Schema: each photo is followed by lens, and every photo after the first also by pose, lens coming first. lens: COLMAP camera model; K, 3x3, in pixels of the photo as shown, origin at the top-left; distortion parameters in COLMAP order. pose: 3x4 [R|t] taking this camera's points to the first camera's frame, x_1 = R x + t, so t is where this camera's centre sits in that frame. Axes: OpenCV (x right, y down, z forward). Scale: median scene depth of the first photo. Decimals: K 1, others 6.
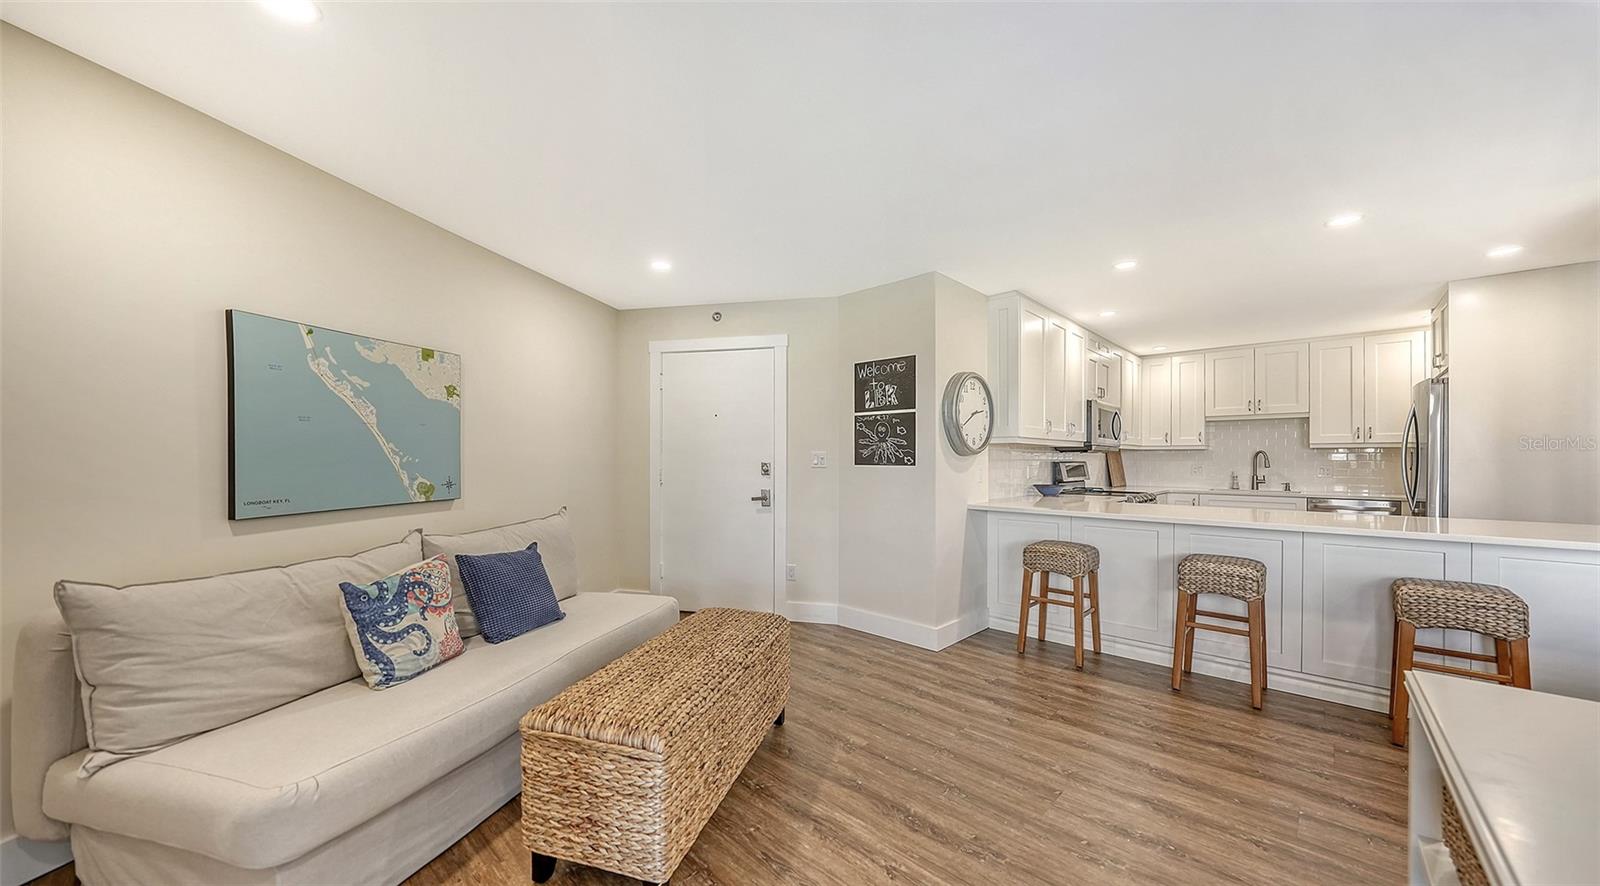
lens RADIAL K [[555.9, 0, 778.8], [0, 555.9, 460.1], [0, 0, 1]] dist [-0.011122, 0.000543]
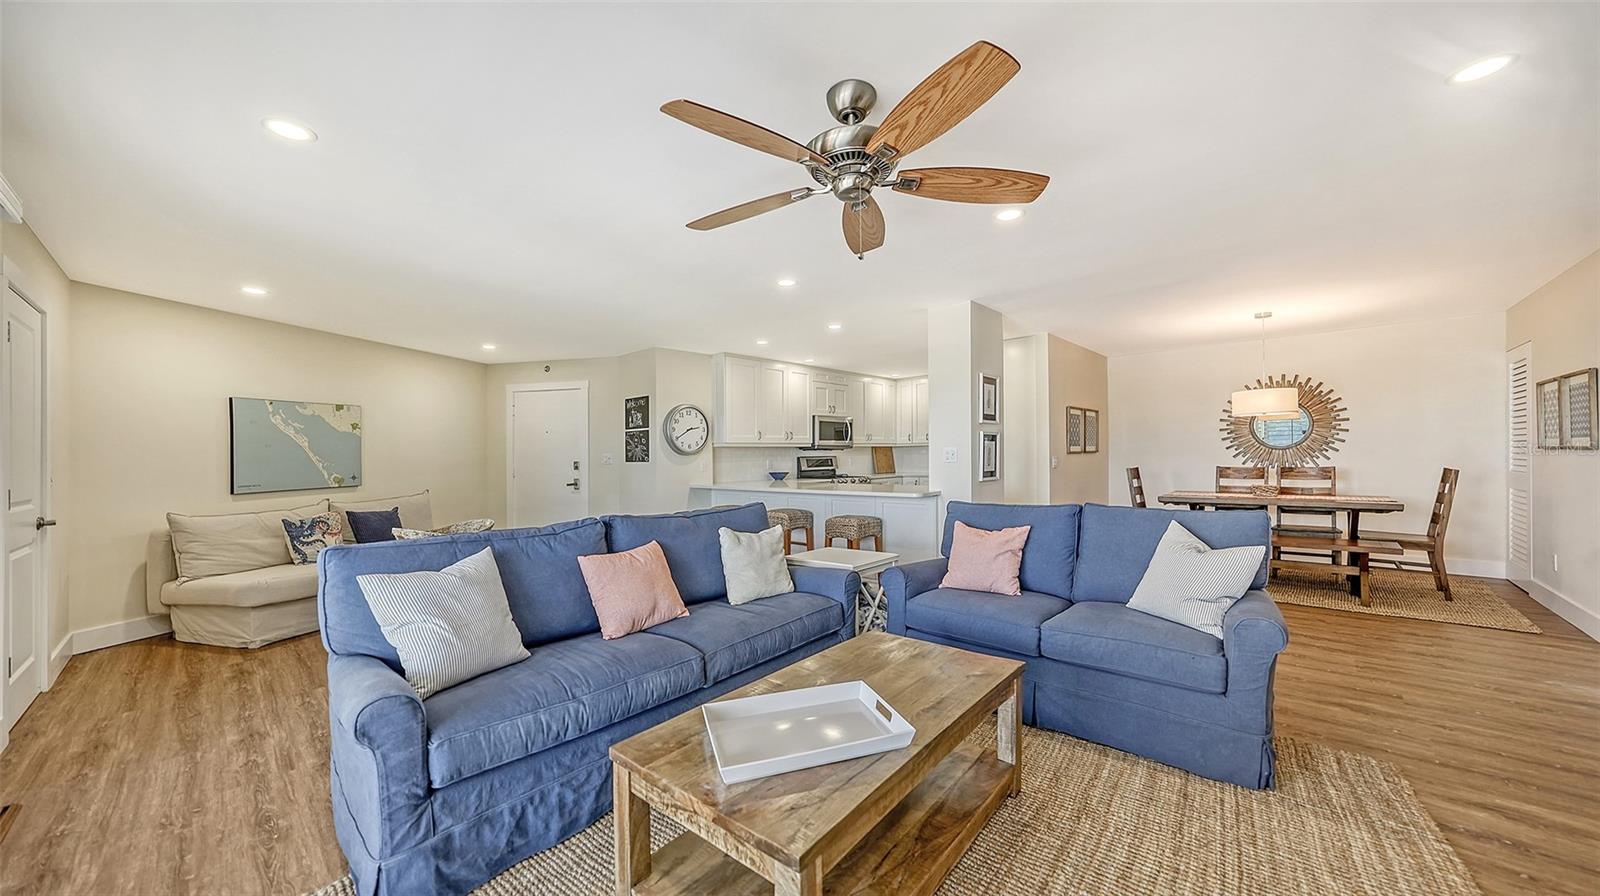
lens RADIAL K [[555.9, 0, 805.8], [0, 555.9, 448.7], [0, 0, 1]] dist [-0.011122, 0.000543]
pose [[0.999162, -0.019638, 0.035910, 0.658771], [0.020133, 0.999707, -0.013473, 0.002264], [-0.035635, 0.014184, 0.999264, -0.691136]]
